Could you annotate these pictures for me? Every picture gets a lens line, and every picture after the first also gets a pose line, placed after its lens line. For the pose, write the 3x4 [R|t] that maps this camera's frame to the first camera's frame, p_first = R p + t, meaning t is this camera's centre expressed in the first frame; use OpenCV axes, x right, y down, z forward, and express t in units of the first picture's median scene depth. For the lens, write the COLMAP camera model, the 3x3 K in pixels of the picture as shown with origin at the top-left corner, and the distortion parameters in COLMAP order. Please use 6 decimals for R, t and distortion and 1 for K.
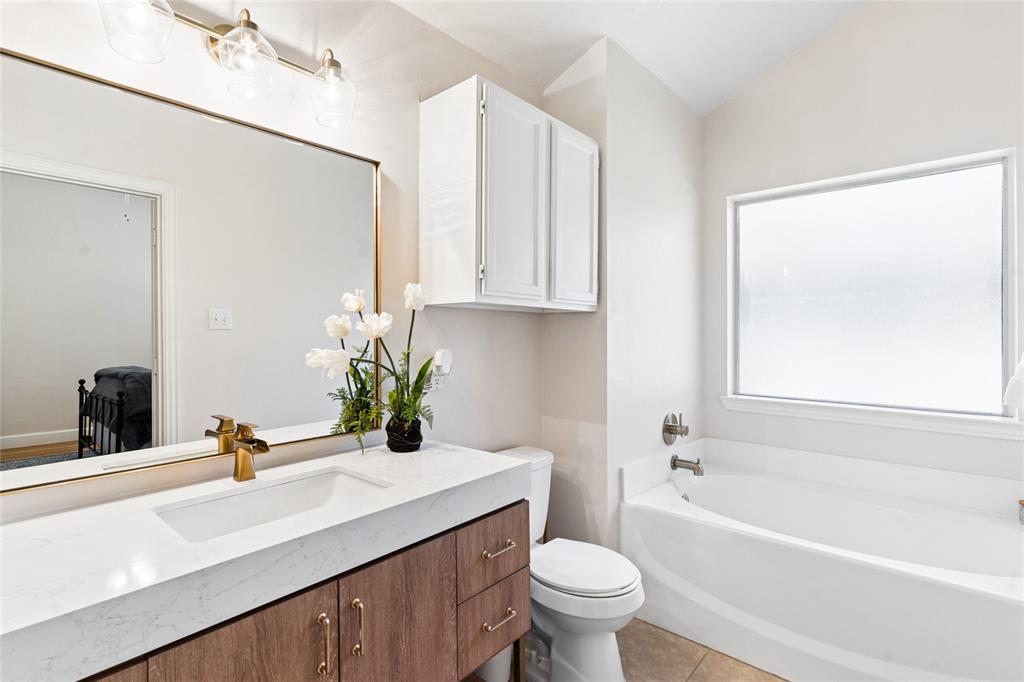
lens RADIAL K [[488.8, 0, 519.9], [0, 488.8, 332.1], [0, 0, 1]] dist [0.003038, 0.000714]
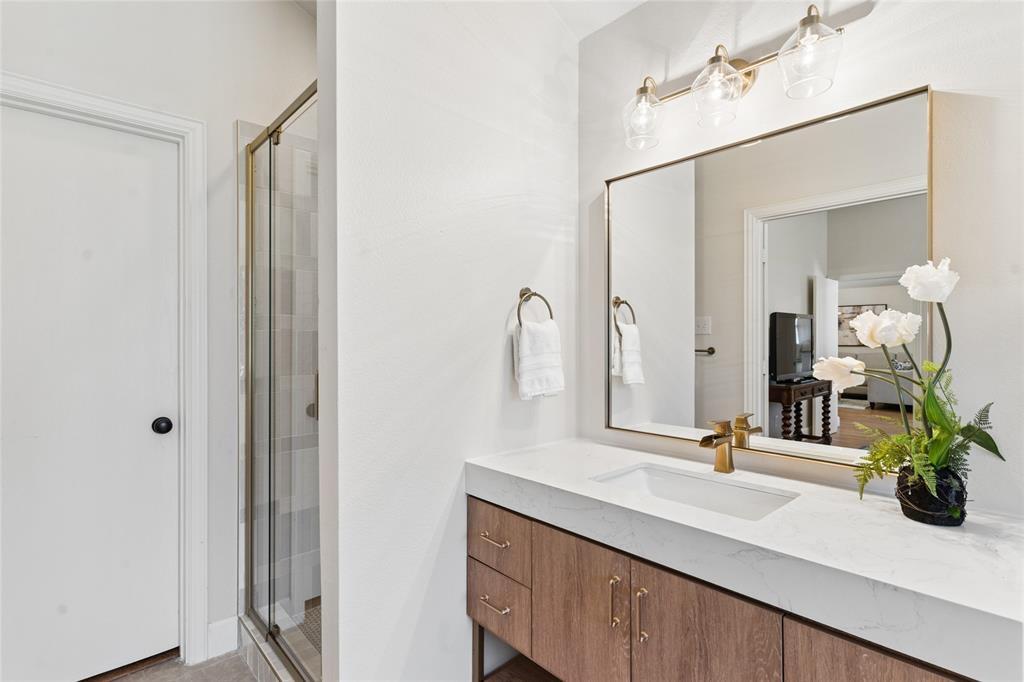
lens RADIAL K [[488.8, 0, 519.8], [0, 488.8, 344.4], [0, 0, 1]] dist [0.003038, 0.000714]
pose [[-0.103962, 0.010969, -0.994521, 0.686880], [-0.000200, 0.999939, 0.011050, 0.004161], [0.994581, 0.001348, -0.103954, 0.779334]]
